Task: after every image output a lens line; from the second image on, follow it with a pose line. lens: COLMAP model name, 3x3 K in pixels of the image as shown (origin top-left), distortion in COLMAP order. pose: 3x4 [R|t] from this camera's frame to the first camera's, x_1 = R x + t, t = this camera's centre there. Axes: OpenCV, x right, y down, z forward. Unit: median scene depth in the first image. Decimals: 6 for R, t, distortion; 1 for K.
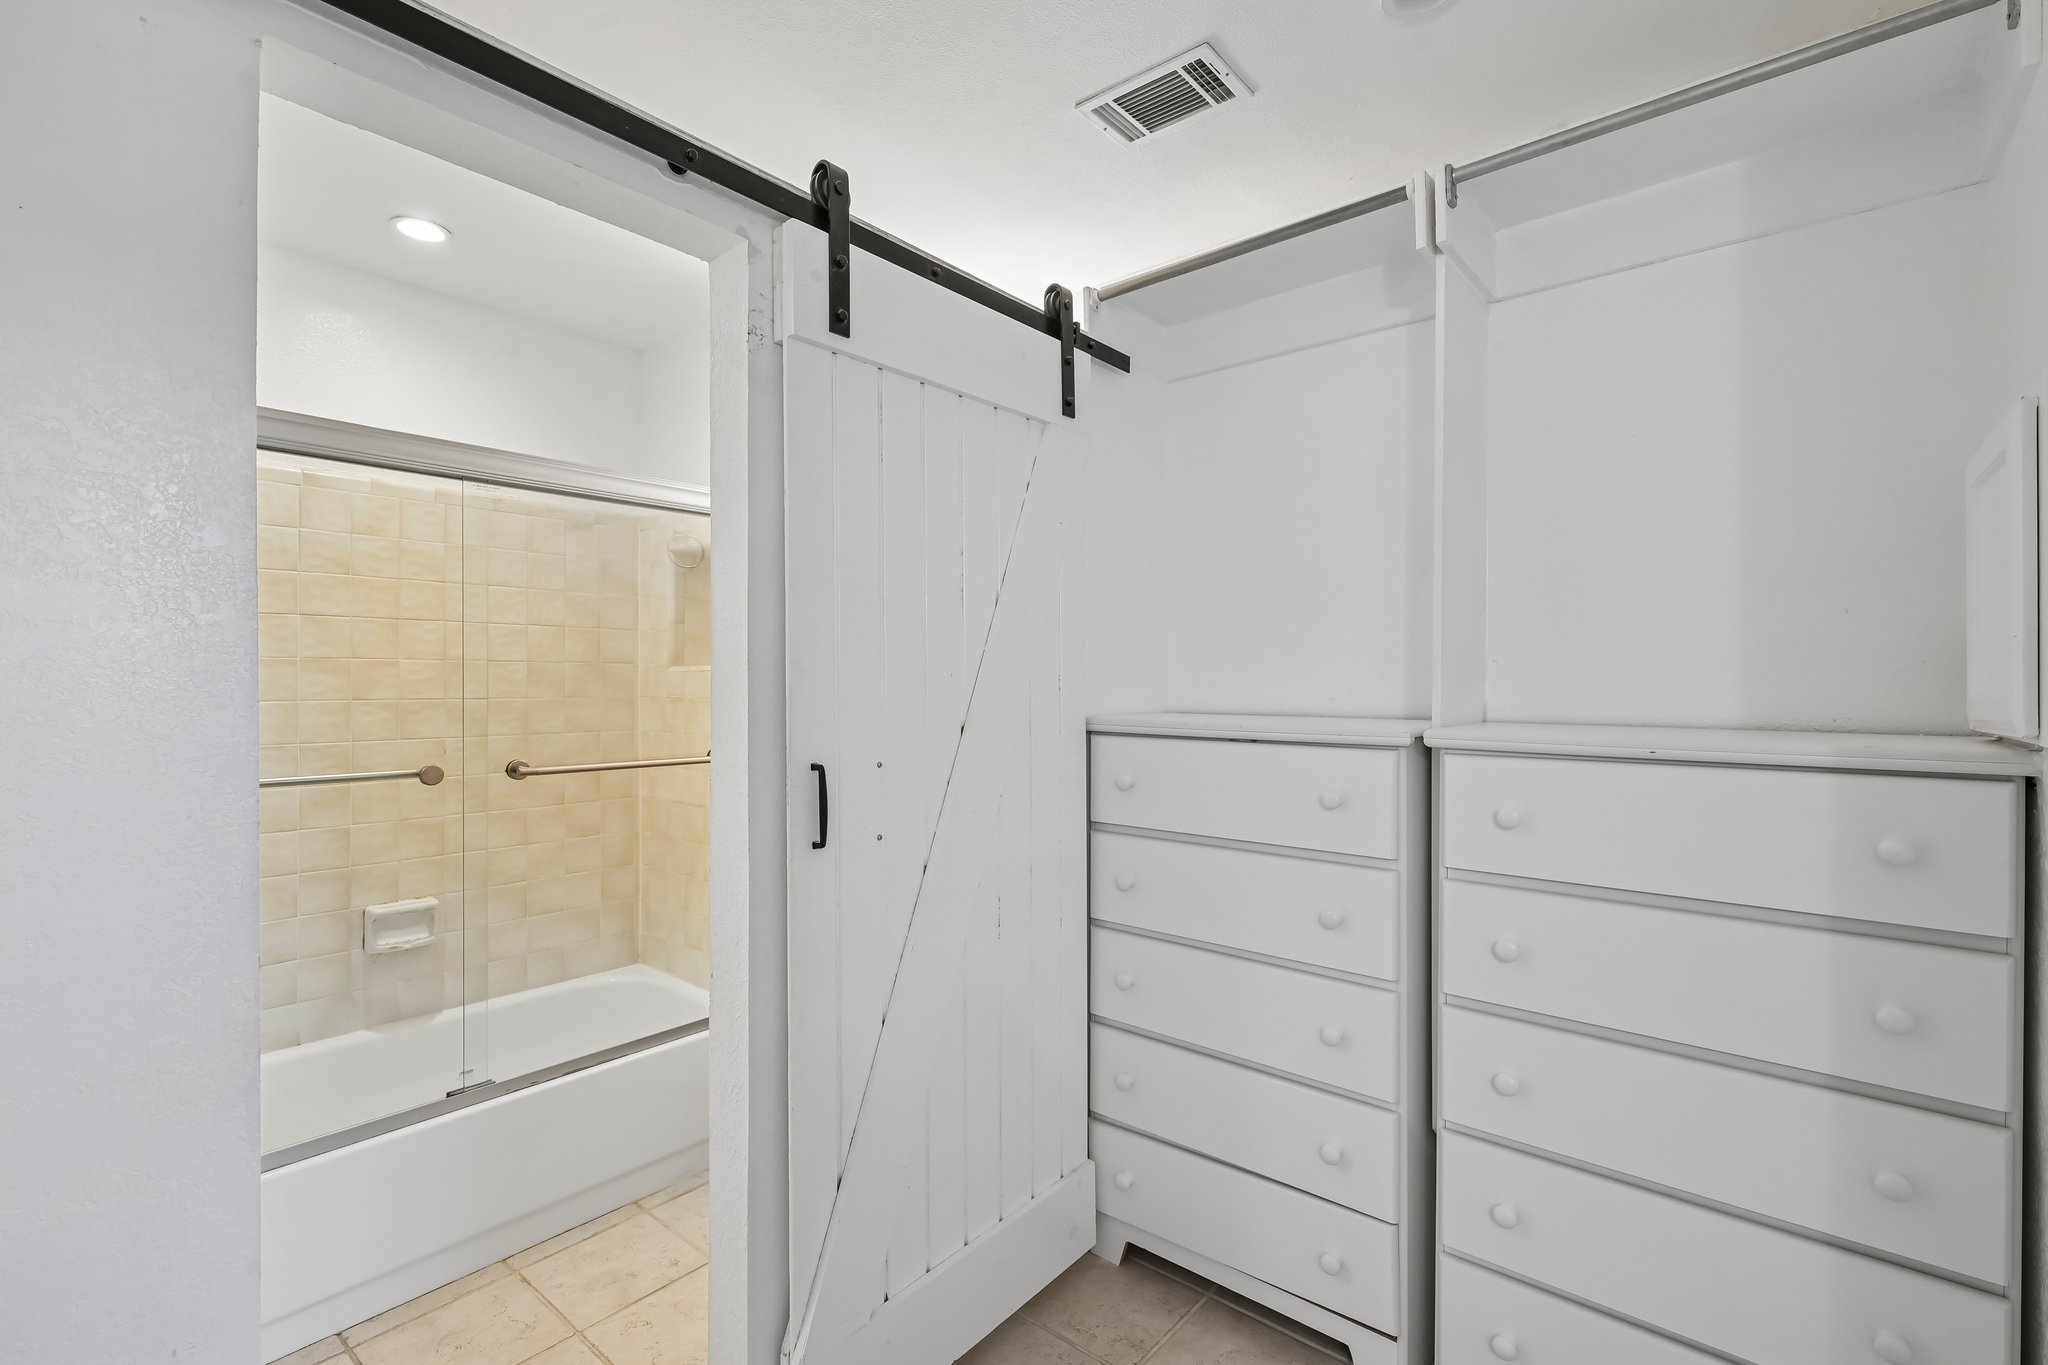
lens RADIAL K [[949.7, 0, 1021.8], [0, 949.7, 680.9], [0, 0, 1]] dist [0.001954, 0.001482]
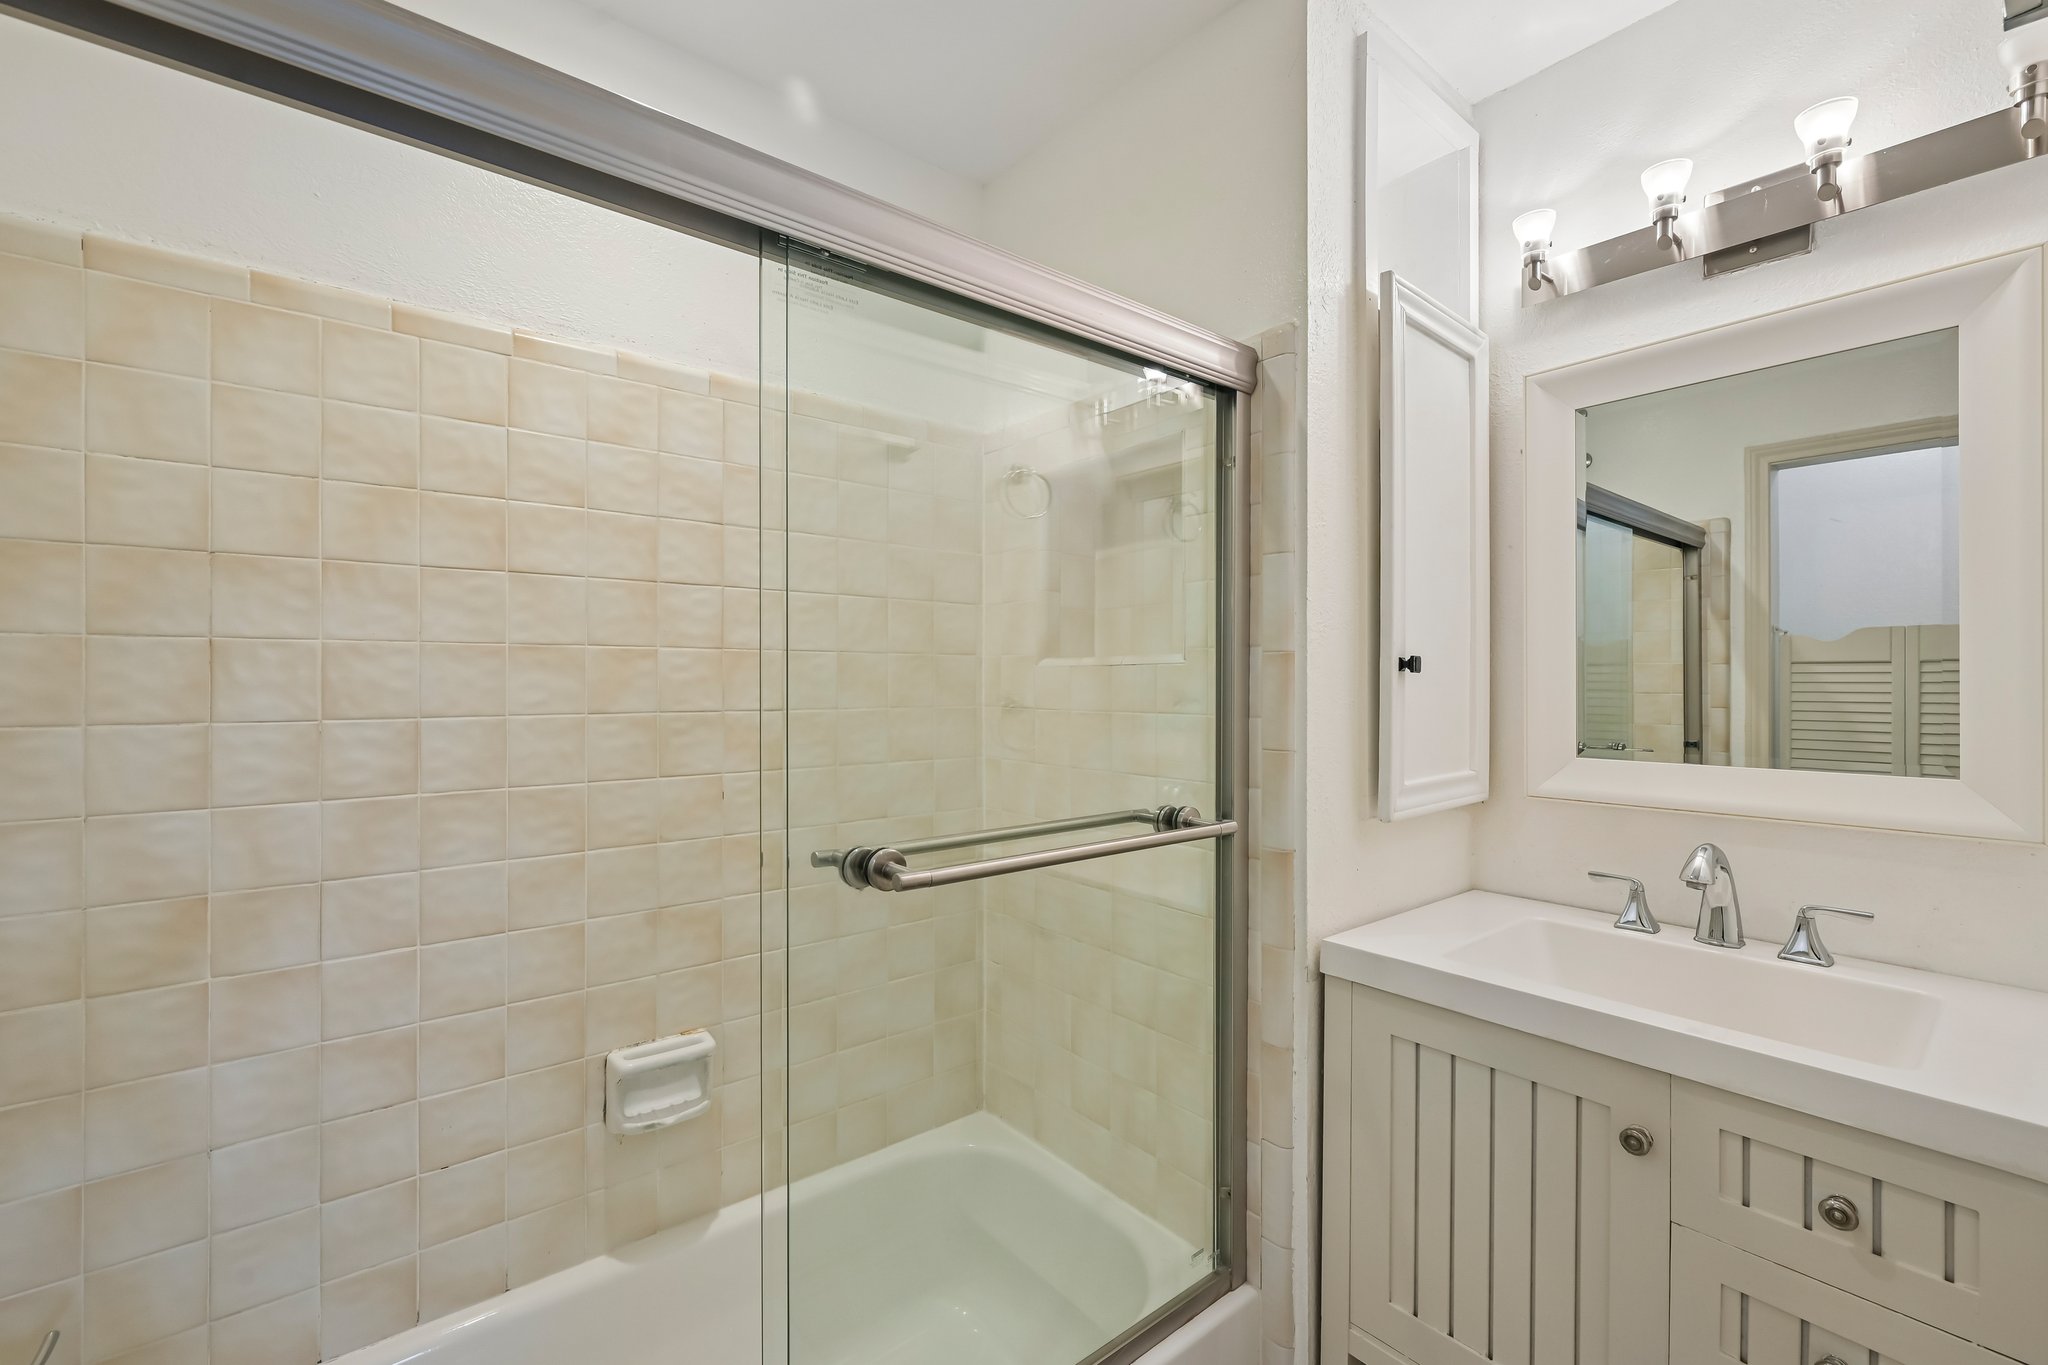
lens RADIAL K [[903.3, 0, 1025.4], [0, 903.3, 679.6], [0, 0, 1]] dist [0.000213, 0.000691]
pose [[0.983667, 0.002386, -0.179982, -0.316725], [-0.001988, 0.999995, 0.002392, -0.003475], [0.179987, -0.001995, 0.983667, 0.469859]]
